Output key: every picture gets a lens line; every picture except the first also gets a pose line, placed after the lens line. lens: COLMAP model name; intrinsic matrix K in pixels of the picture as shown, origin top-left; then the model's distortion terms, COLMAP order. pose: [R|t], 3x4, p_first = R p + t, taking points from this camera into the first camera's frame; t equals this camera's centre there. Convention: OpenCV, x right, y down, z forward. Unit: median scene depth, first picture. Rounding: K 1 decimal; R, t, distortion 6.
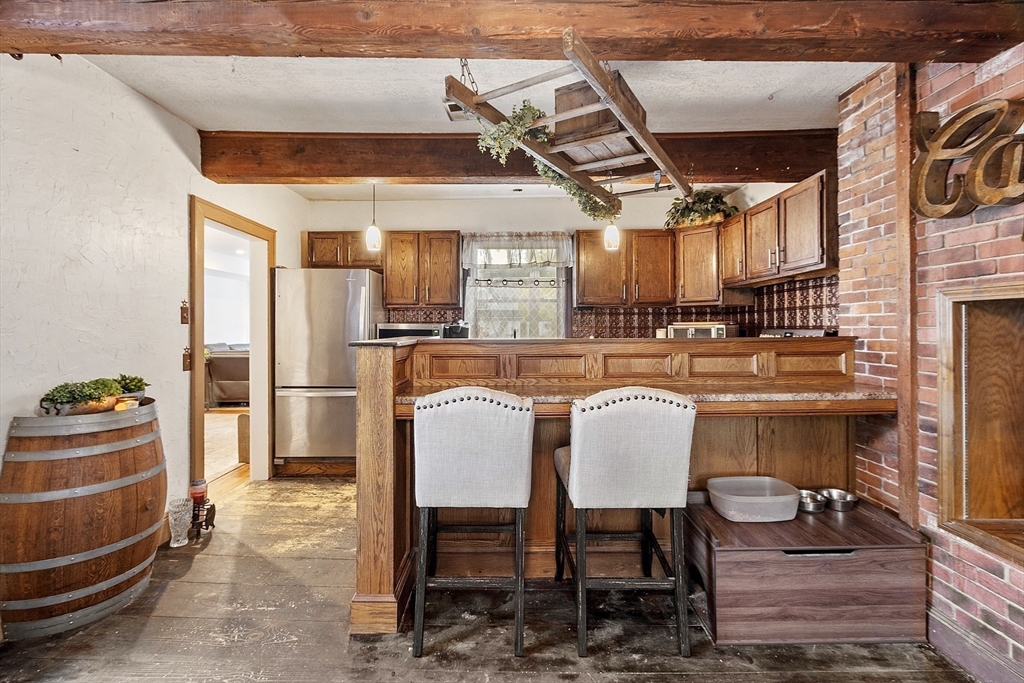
lens RADIAL K [[445.4, 0, 487.0], [0, 445.4, 338.1], [0, 0, 1]] dist [0.003680, 0.000027]
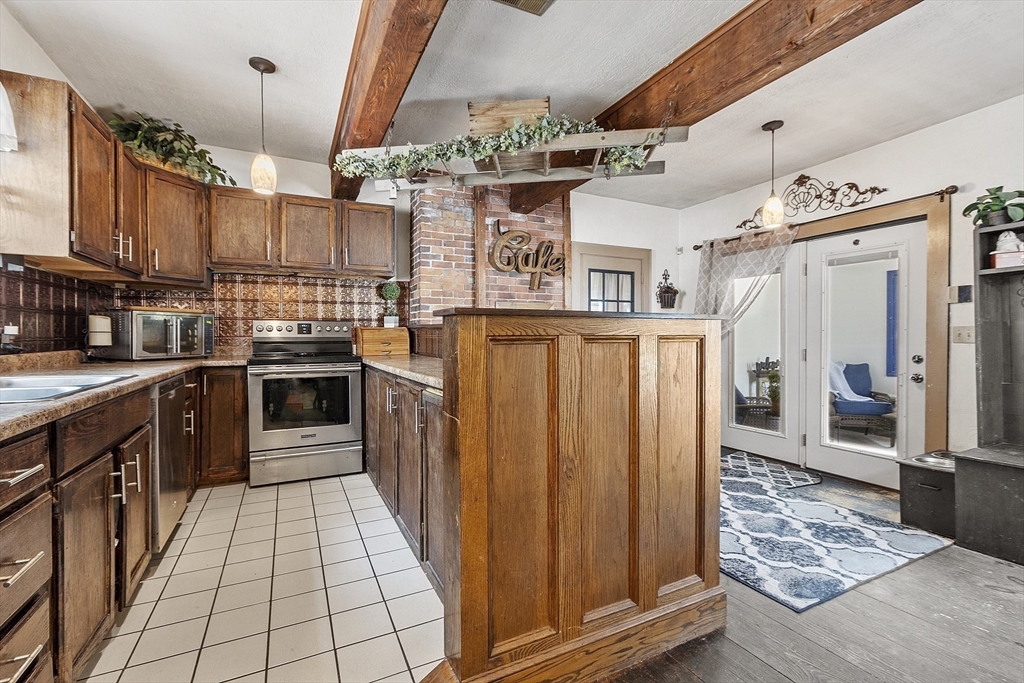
lens RADIAL K [[453.4, 0, 512.0], [0, 453.4, 341.5], [0, 0, 1]] dist [0.000009, -0.000449]
pose [[-0.426330, -0.005574, 0.904551, -0.769318], [0.021656, 0.999632, 0.016367, 0.035191], [-0.904309, 0.026567, -0.426052, 1.423385]]
